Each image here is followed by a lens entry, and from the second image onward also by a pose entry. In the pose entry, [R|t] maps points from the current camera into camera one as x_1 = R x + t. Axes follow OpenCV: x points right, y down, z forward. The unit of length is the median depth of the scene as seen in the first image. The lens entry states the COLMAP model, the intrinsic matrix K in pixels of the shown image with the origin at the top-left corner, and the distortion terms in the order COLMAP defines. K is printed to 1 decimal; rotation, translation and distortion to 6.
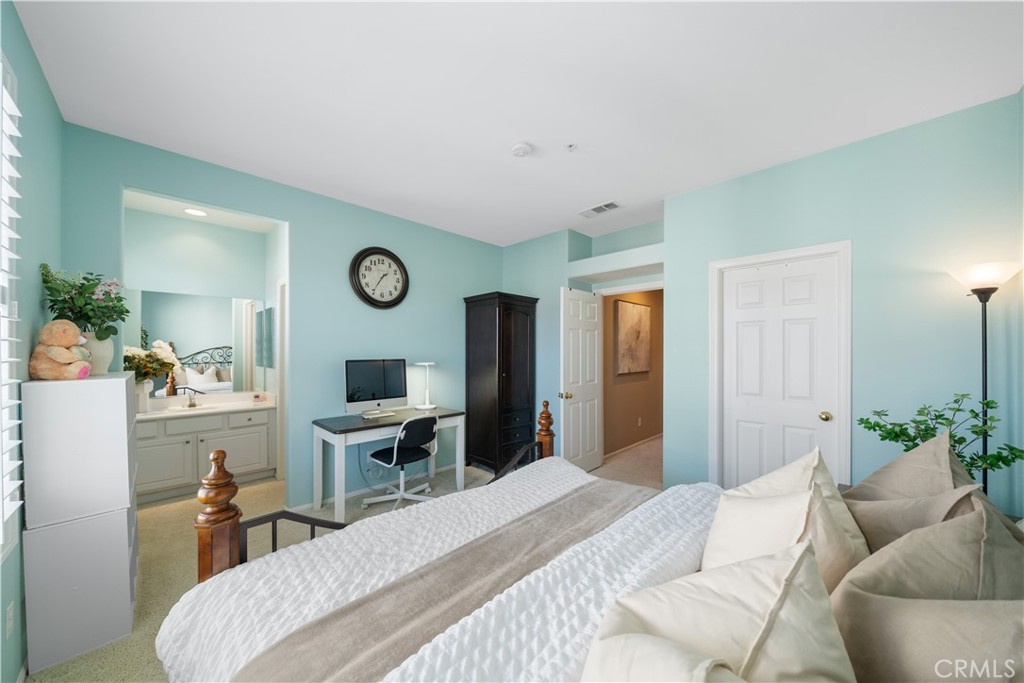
lens RADIAL K [[356.4, 0, 510.6], [0, 356.4, 347.4], [0, 0, 1]] dist [-0.004339, 0.000671]
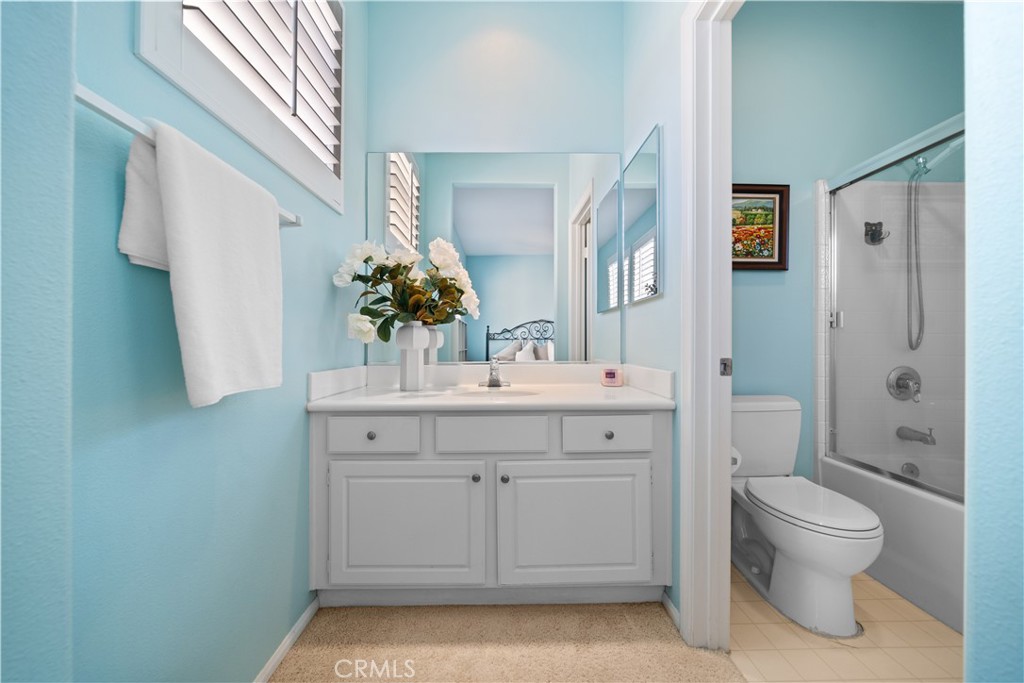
lens RADIAL K [[373.2, 0, 513.8], [0, 373.2, 342.0], [0, 0, 1]] dist [-0.000369, -0.000635]
pose [[0.735736, -0.004004, -0.677256, -0.282369], [0.003445, 0.999992, -0.002170, 0.056705], [0.677259, -0.000737, 0.735744, 0.339975]]
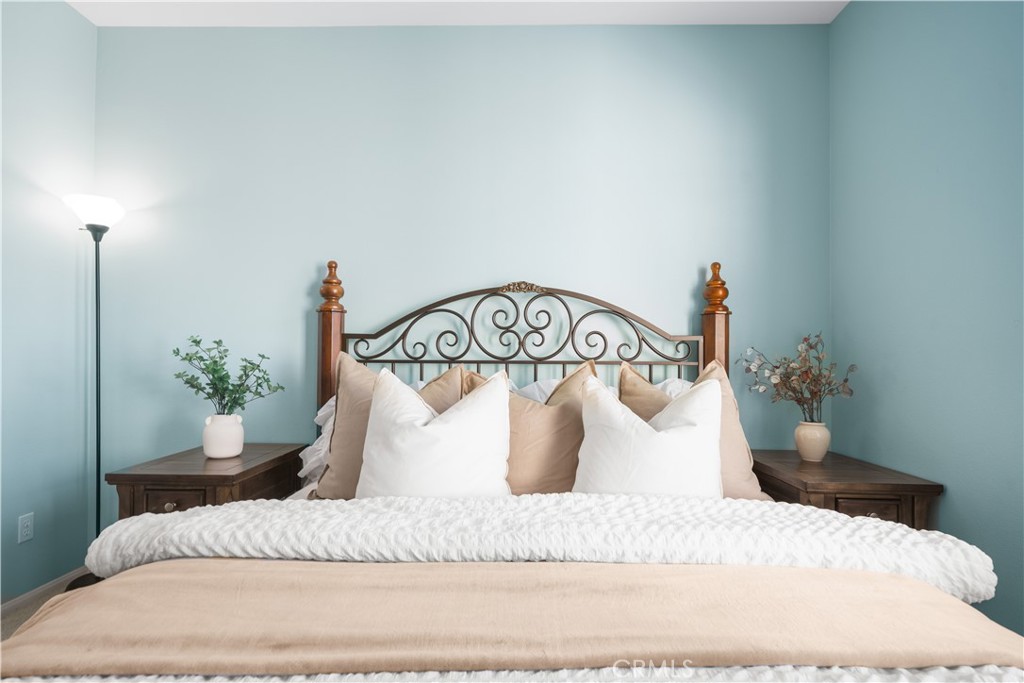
lens RADIAL K [[522.8, 0, 509.6], [0, 522.8, 348.2], [0, 0, 1]] dist [0.003393, 0.000244]
pose [[0.694129, -0.007342, -0.719813, -0.649488], [-0.003151, 0.999907, -0.013238, 0.043265], [0.719843, 0.011457, 0.694042, 0.863850]]
